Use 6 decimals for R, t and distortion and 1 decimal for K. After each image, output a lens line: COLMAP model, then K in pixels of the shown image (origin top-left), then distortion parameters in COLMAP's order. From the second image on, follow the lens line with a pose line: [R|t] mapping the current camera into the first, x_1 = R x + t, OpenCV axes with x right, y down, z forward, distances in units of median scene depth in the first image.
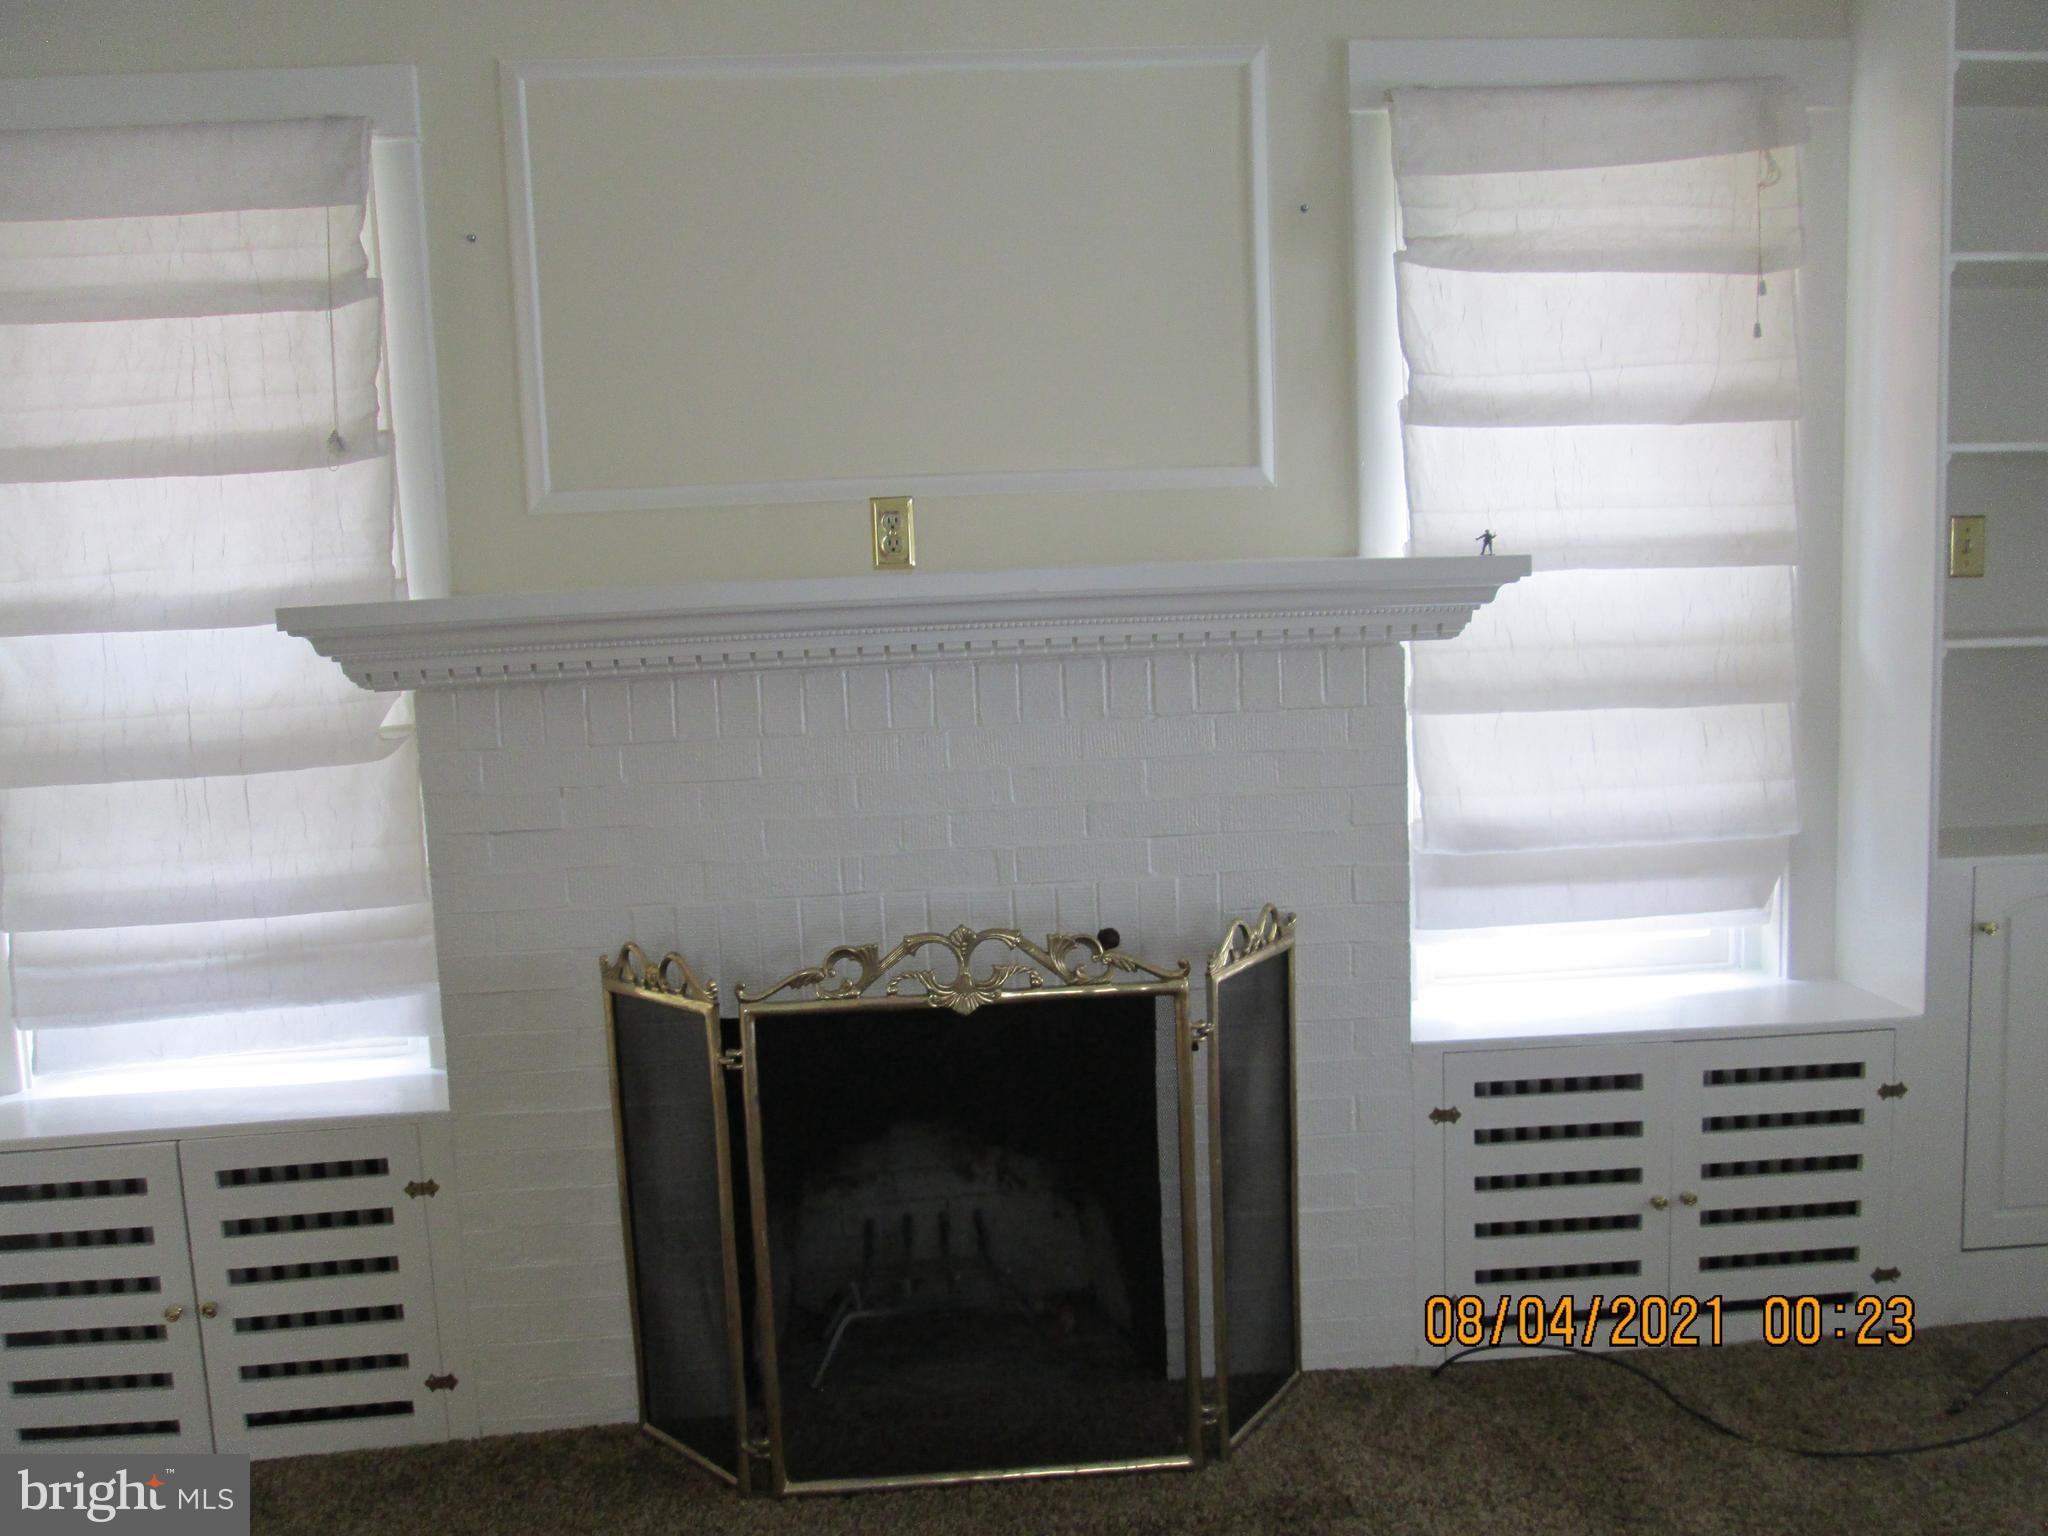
lens RADIAL K [[1680.7, 0, 992.6], [0, 1680.7, 771.9], [0, 0, 1]] dist [-0.046107, 0.014246]
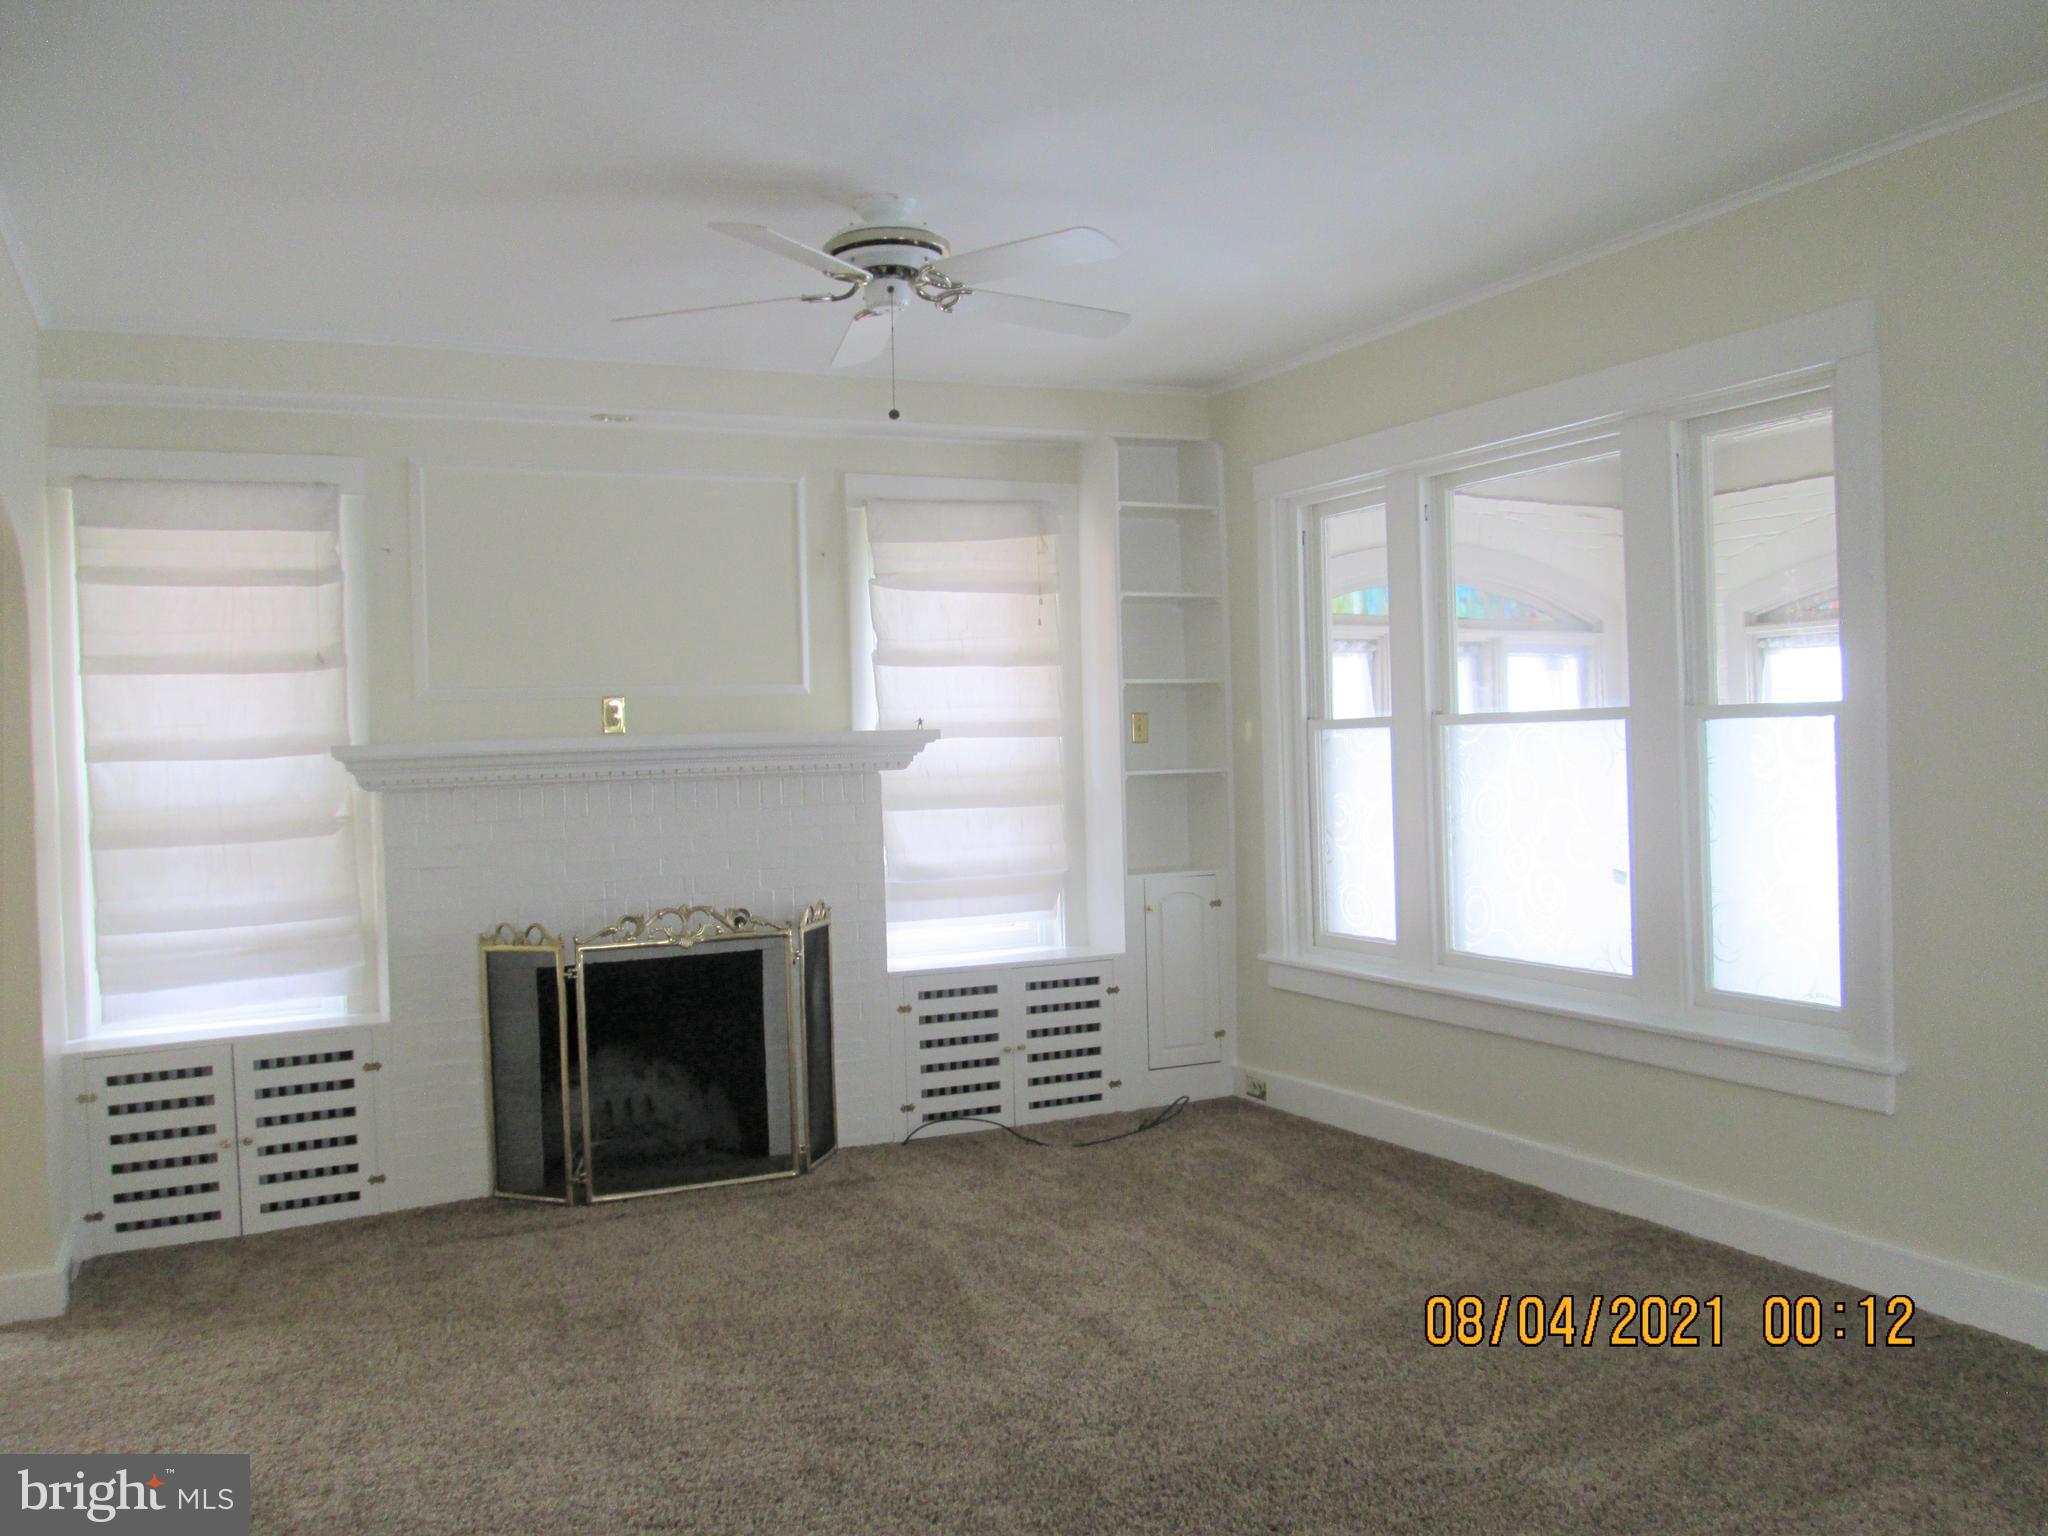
lens RADIAL K [[1680.7, 0, 1017.1], [0, 1680.7, 752.6], [0, 0, 1]] dist [-0.046107, 0.014246]
pose [[0.927291, 0.010245, 0.374201, -0.353917], [0.034106, 0.993156, -0.111707, 0.129782], [-0.372784, 0.116347, 0.920595, -0.918207]]
